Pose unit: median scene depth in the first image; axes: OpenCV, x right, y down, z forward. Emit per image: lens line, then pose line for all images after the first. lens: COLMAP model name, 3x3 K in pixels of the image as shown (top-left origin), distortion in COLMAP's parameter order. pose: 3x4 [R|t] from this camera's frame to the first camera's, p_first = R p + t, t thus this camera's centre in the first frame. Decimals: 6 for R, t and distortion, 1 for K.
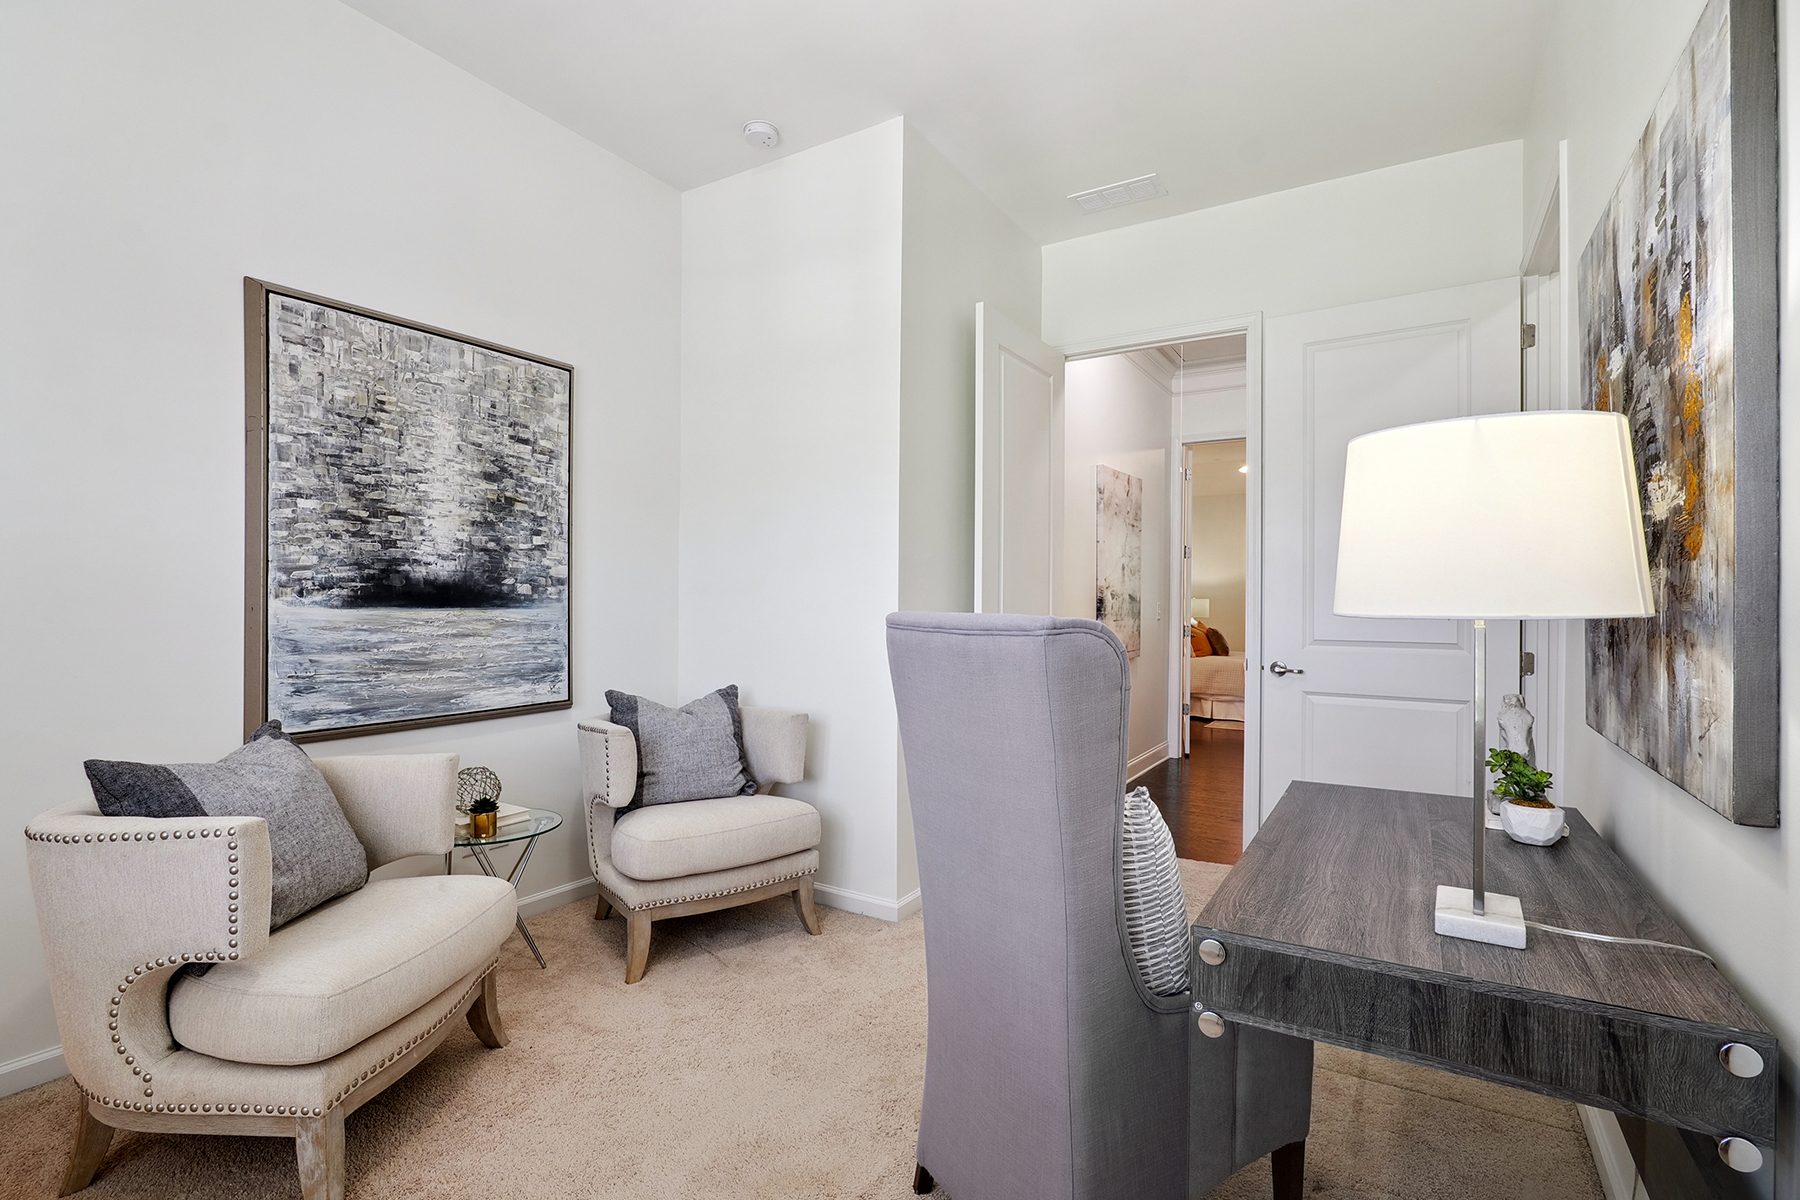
lens RADIAL K [[840.3, 0, 899.6], [0, 840.3, 601.2], [0, 0, 1]] dist [-0.025332, -0.000194]
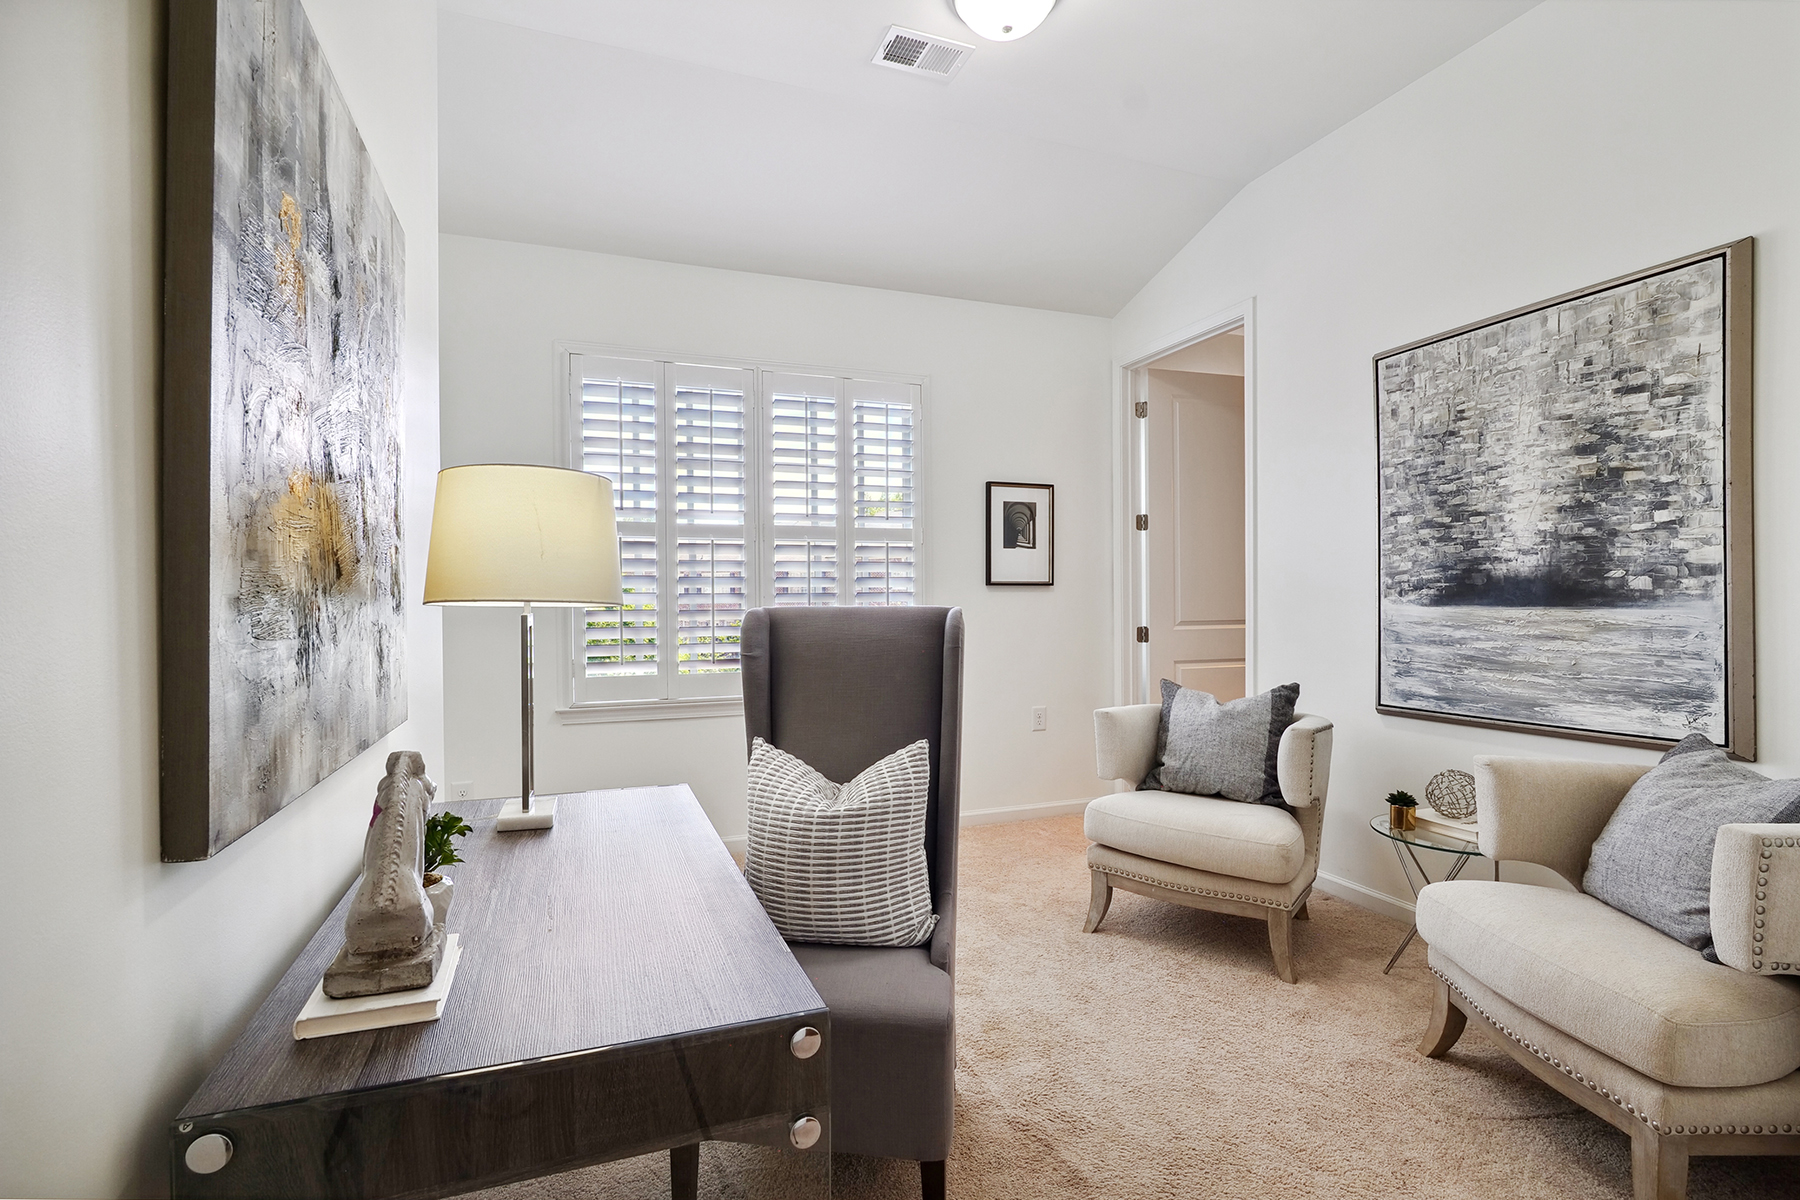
lens RADIAL K [[840.3, 0, 897.2], [0, 840.3, 601.1], [0, 0, 1]] dist [-0.025332, -0.000194]
pose [[-0.613783, 0.001013, -0.789474, 0.601519], [0.004542, 0.999987, -0.002248, 0.000925], [0.789462, -0.004966, -0.613780, 0.998243]]
